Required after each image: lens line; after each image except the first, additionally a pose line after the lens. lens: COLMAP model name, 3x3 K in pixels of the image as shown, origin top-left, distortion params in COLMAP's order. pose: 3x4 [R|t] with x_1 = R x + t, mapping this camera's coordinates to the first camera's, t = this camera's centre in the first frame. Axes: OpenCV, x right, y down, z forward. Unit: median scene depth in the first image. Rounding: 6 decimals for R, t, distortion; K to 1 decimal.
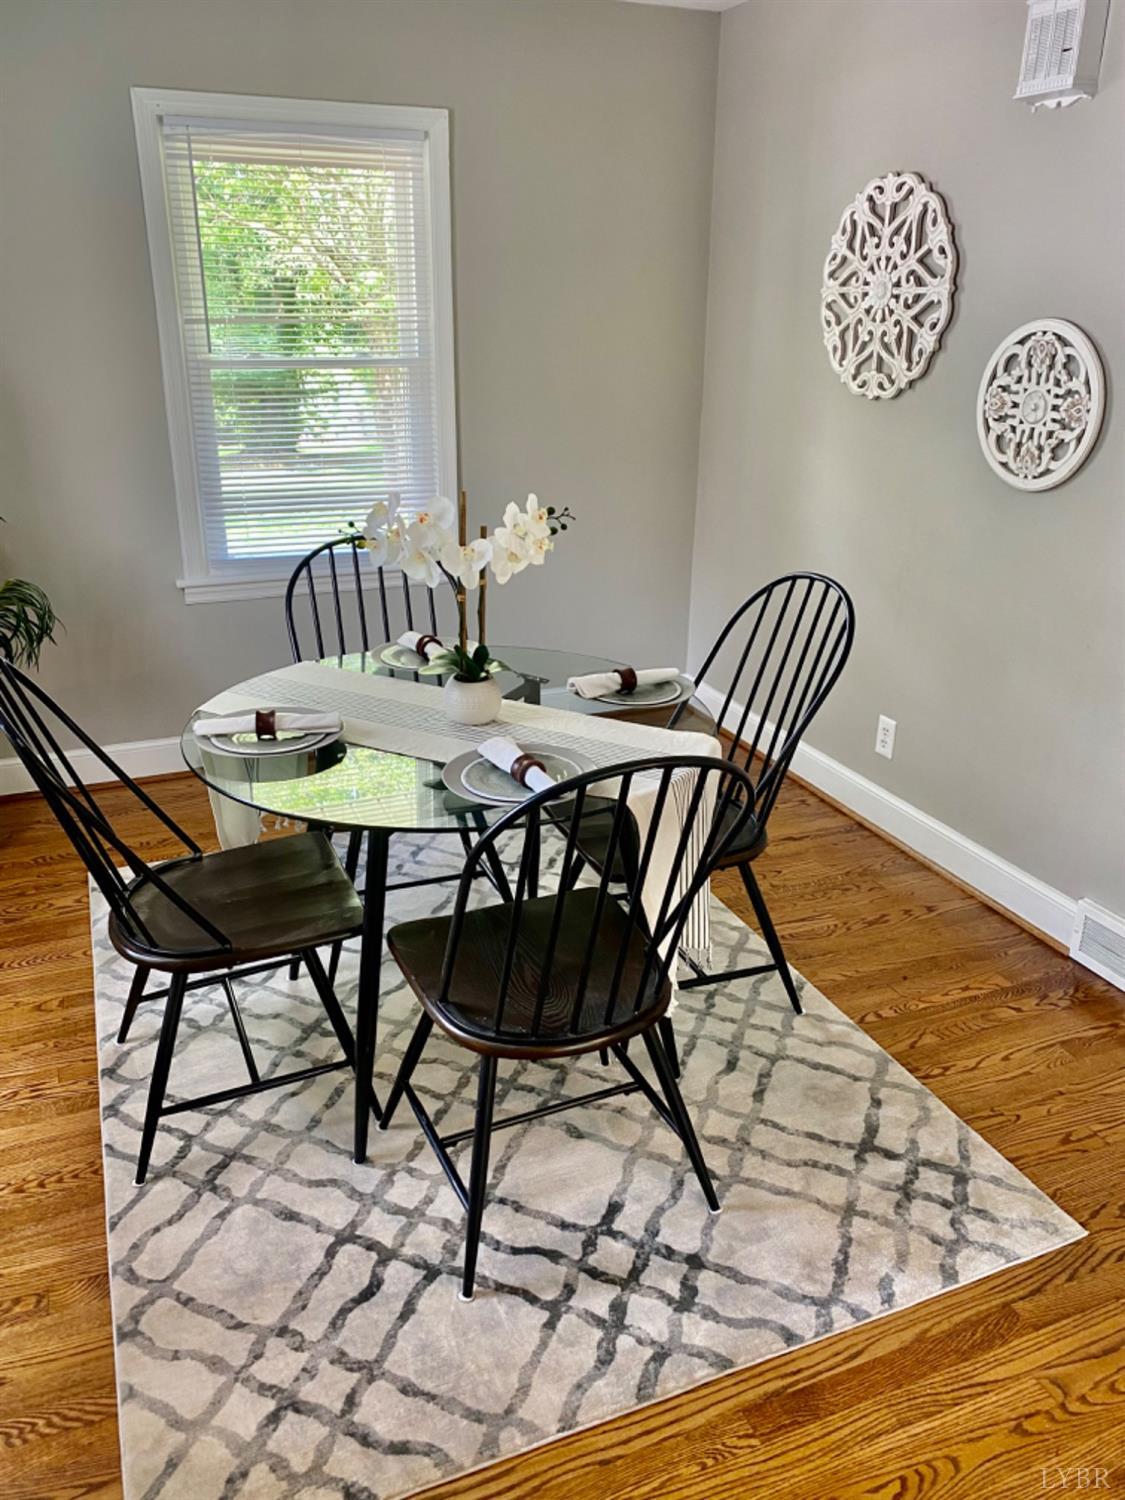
lens RADIAL K [[1137.1, 0, 562.5], [0, 1137.1, 750.0], [0, 0, 1]] dist [-0.004590, 0.001412]
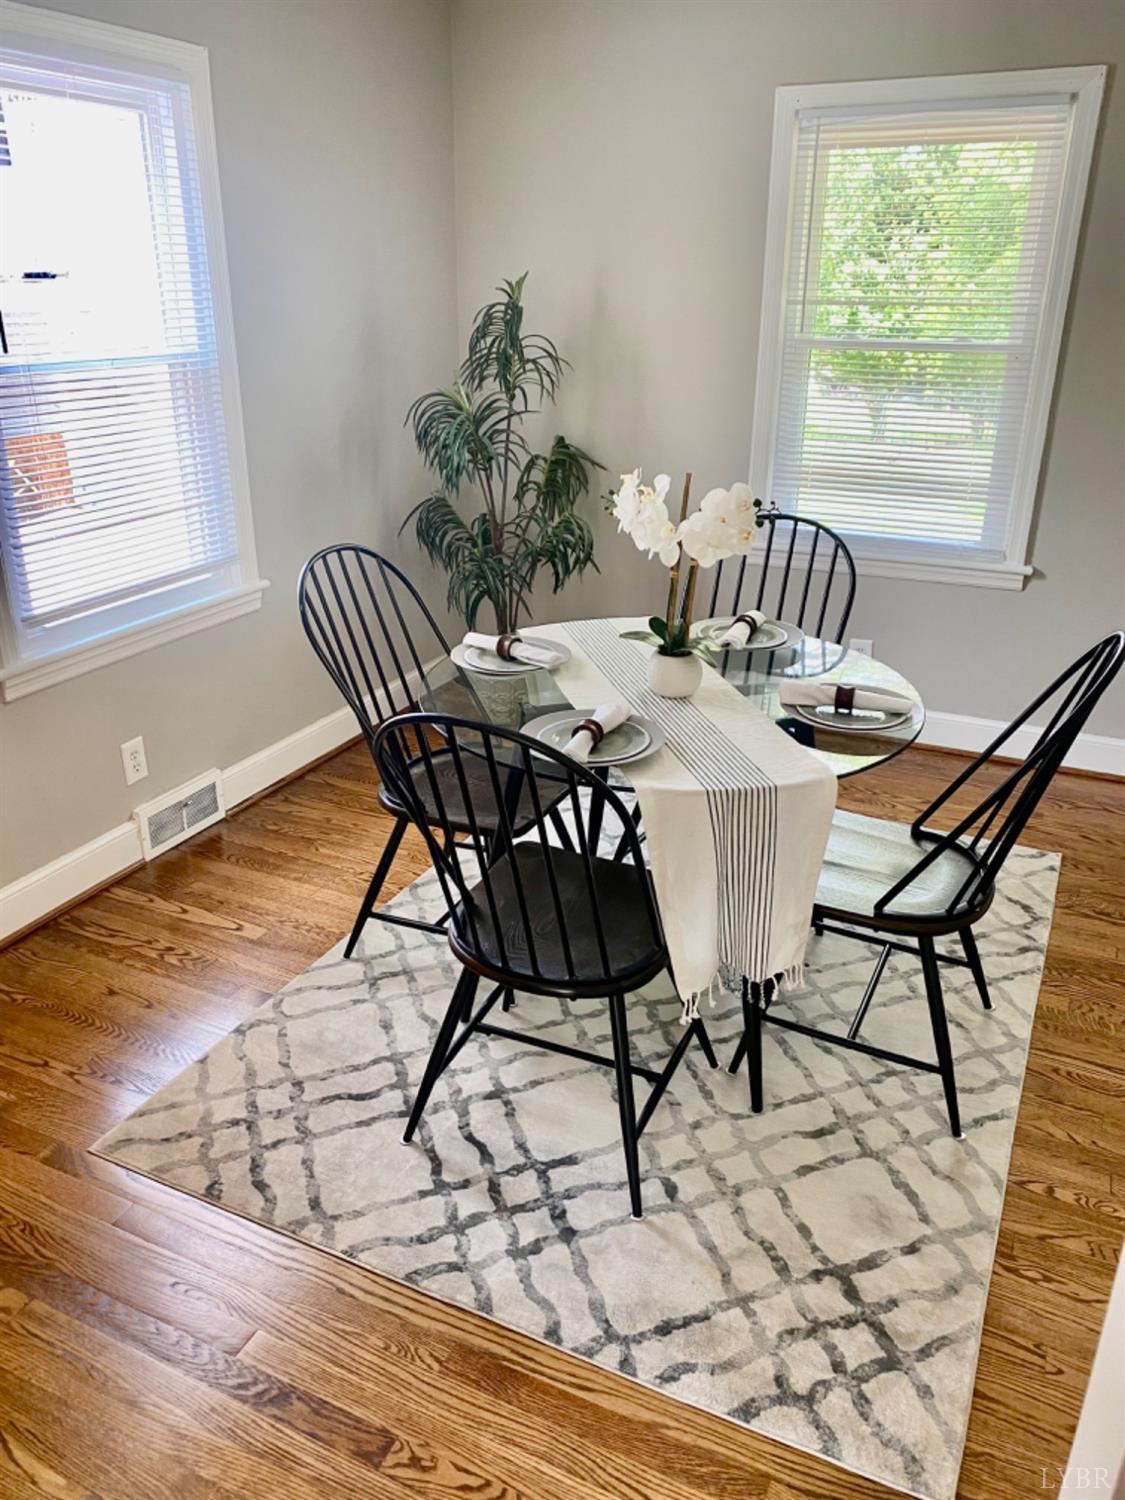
lens RADIAL K [[1137.1, 0, 562.5], [0, 1137.1, 750.0], [0, 0, 1]] dist [-0.004590, 0.001412]
pose [[0.666958, 0.283936, -0.688874, 0.724442], [-0.265089, 0.954477, 0.136755, -0.115416], [0.696344, 0.091403, 0.711864, 0.226742]]
